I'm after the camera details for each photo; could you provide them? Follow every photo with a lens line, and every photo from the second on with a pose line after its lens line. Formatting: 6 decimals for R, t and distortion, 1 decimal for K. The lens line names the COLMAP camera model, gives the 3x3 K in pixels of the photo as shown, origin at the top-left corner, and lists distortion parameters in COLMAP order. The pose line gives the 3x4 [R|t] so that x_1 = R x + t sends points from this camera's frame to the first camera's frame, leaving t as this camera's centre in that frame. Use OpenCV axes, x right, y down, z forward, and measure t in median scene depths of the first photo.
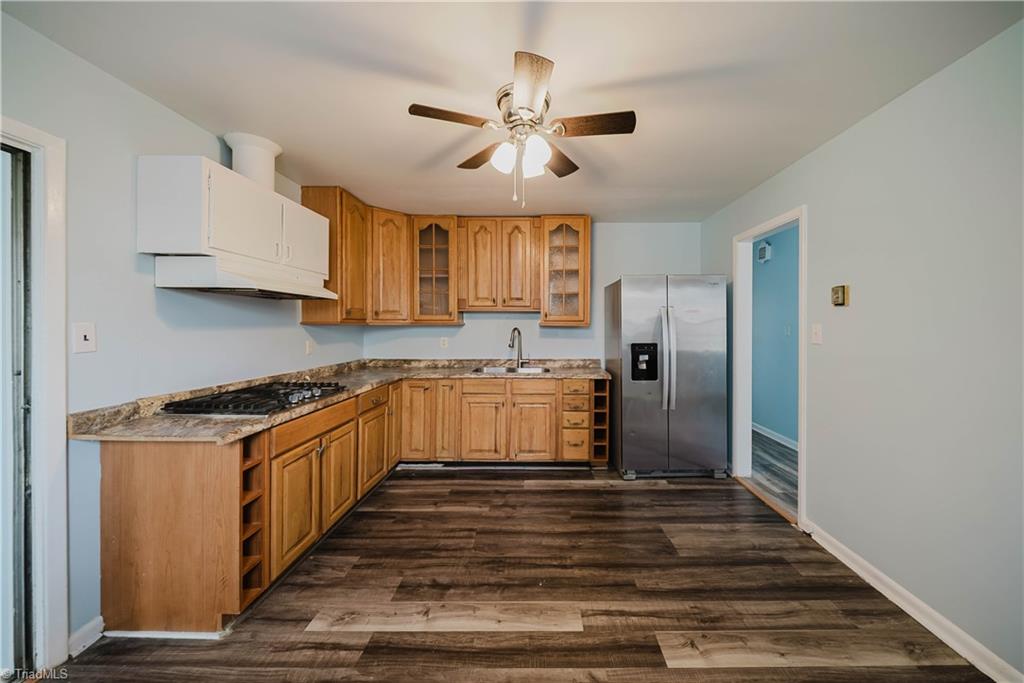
lens RADIAL K [[365.0, 0, 536.1], [0, 365.0, 317.9], [0, 0, 1]] dist [0.014719, -0.007827]
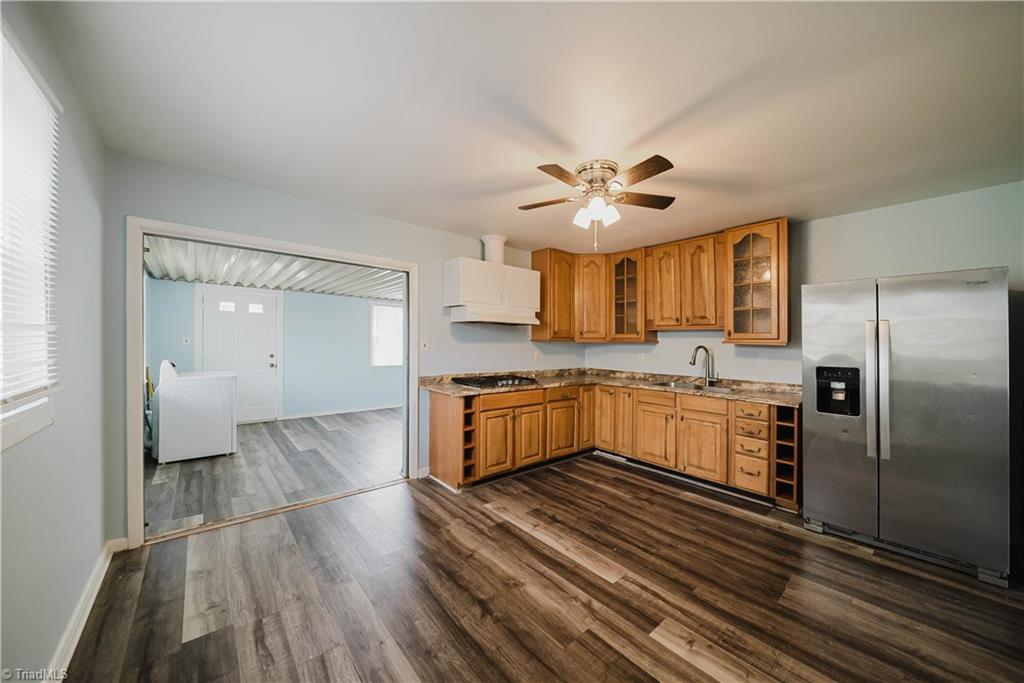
lens RADIAL K [[341.1, 0, 515.1], [0, 341.1, 333.3], [0, 0, 1]] dist [0.010842, -0.006333]
pose [[0.671180, -0.011398, -0.741206, 0.388641], [0.003069, 0.999916, -0.012597, 0.003200], [0.741288, 0.006180, 0.671159, -0.021649]]
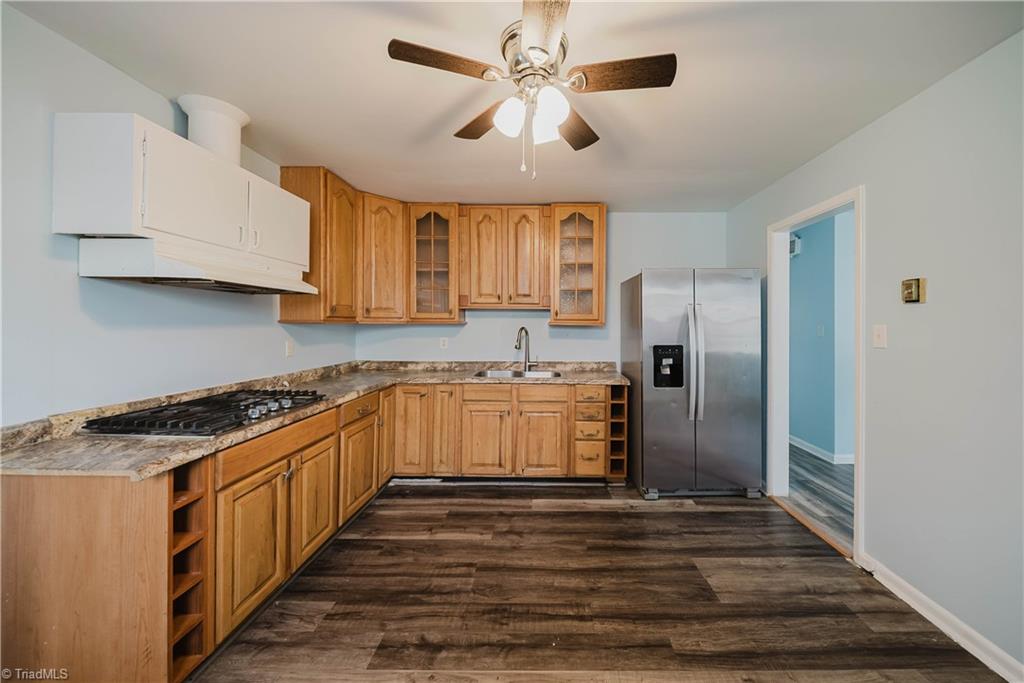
lens RADIAL K [[369.7, 0, 544.8], [0, 369.7, 316.1], [0, 0, 1]] dist [0.010946, -0.005994]
pose [[0.999983, 0.002763, 0.005226, -0.008168], [-0.002751, 0.999994, -0.002244, 0.001994], [-0.005232, 0.002230, 0.999984, 0.106330]]
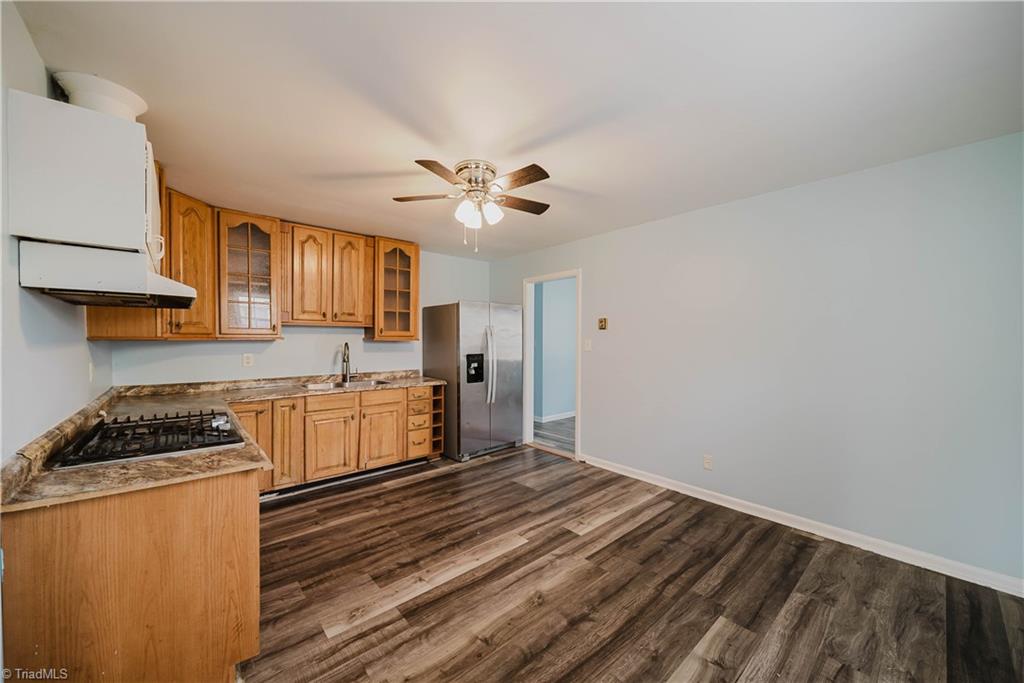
lens RADIAL K [[358.6, 0, 491.6], [0, 358.6, 335.2], [0, 0, 1]] dist [0.012423, -0.007637]
pose [[0.785801, 0.005729, 0.618453, -0.456828], [-0.011441, 0.999921, 0.005273, -0.004372], [-0.618374, -0.011219, 0.785804, -0.033787]]
